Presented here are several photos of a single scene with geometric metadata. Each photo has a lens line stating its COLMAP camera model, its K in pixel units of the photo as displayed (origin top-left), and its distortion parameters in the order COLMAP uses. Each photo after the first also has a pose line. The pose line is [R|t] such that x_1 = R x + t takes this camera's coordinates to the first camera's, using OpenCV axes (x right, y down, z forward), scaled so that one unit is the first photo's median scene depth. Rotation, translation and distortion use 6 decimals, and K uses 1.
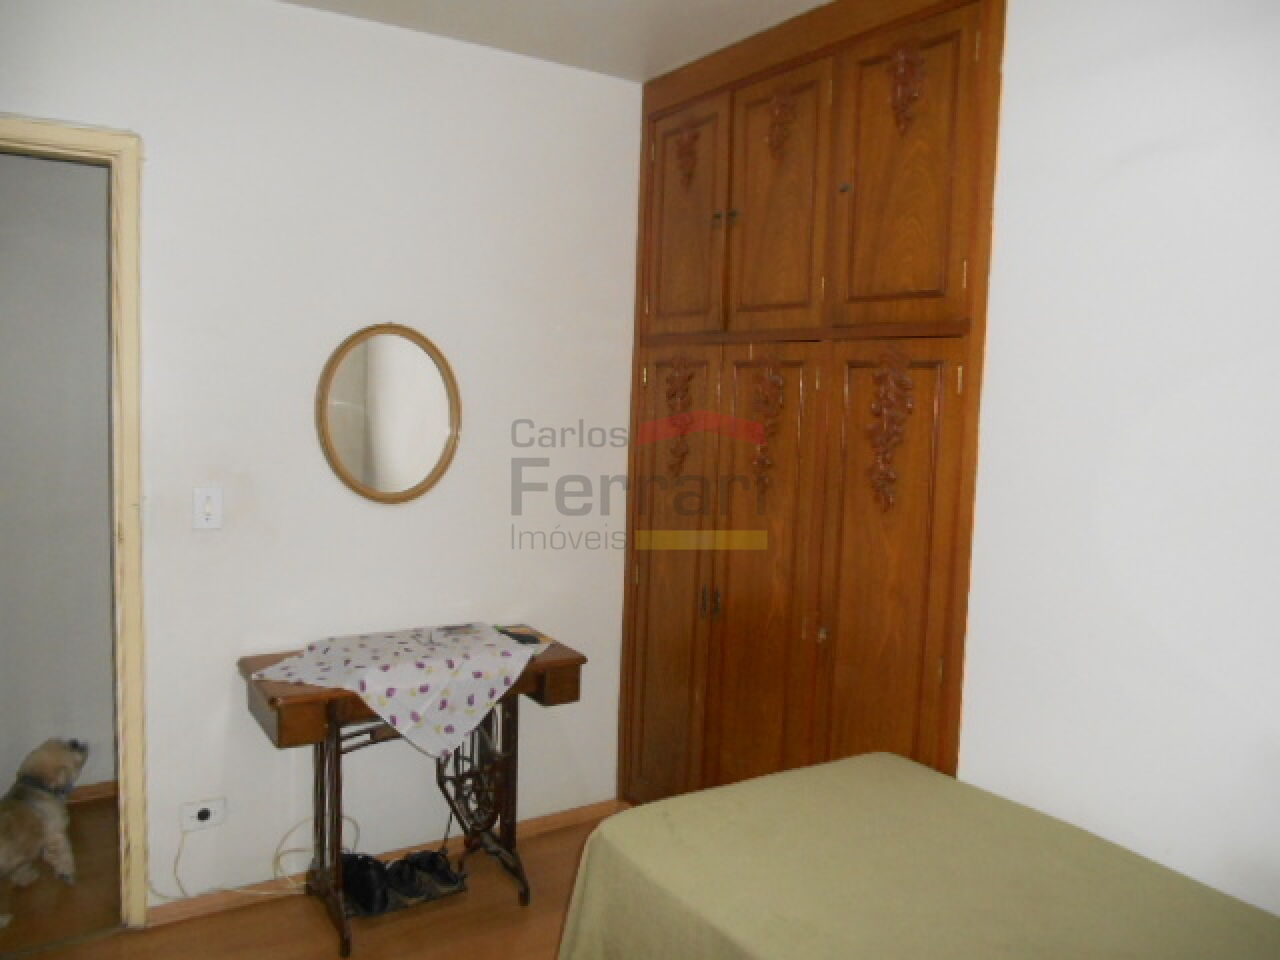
lens RADIAL K [[1003.7, 0, 614.1], [0, 1003.7, 477.9], [0, 0, 1]] dist [0.043663, 0.002007]
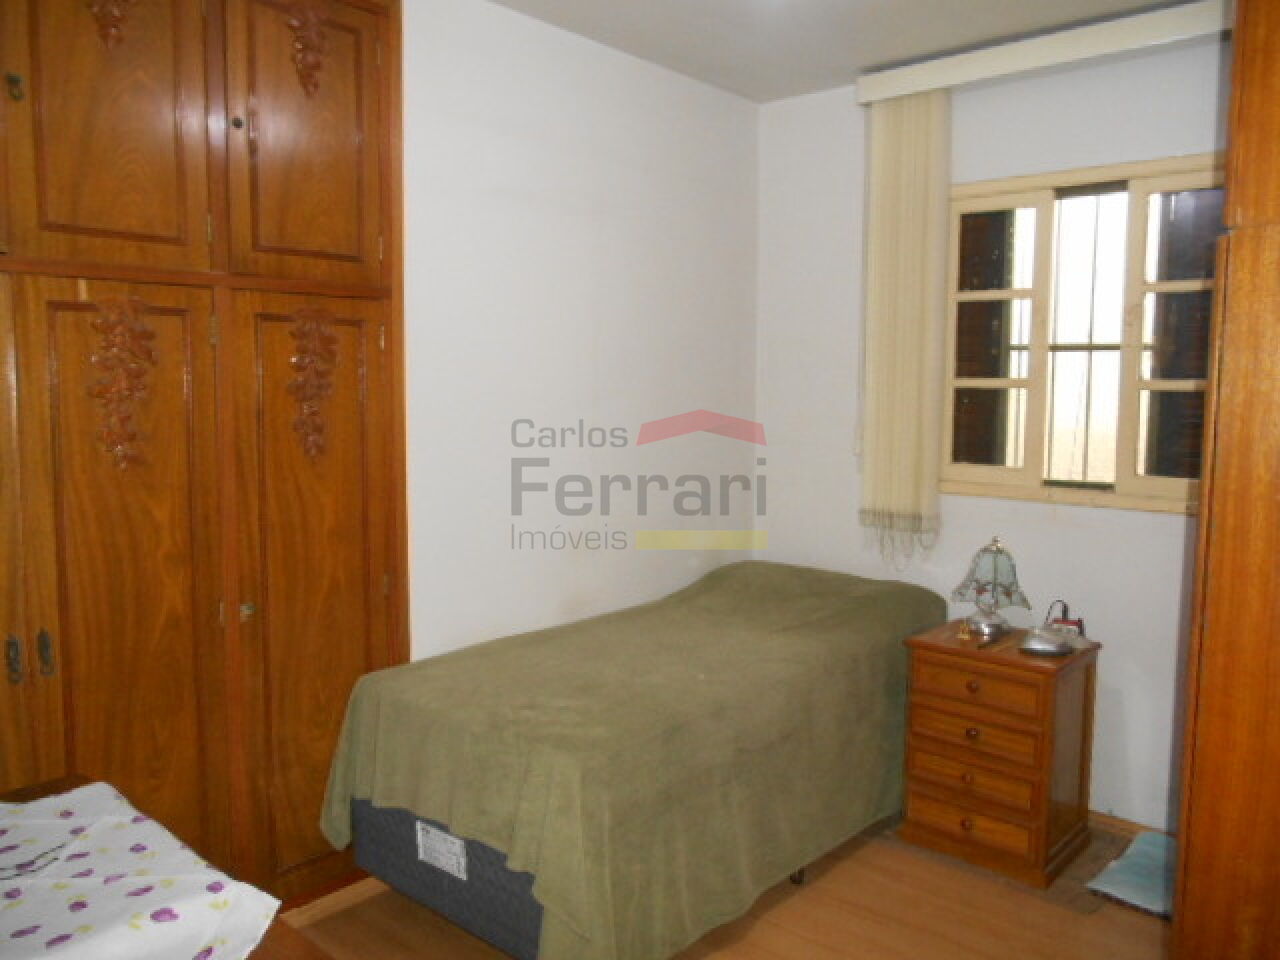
lens RADIAL K [[1003.7, 0, 614.1], [0, 1003.7, 477.9], [0, 0, 1]] dist [0.043663, 0.002007]
pose [[-0.240685, -0.129304, 0.961952, -0.804875], [0.078252, 0.985275, 0.152019, -0.084183], [-0.967444, 0.111863, -0.227023, 0.935495]]
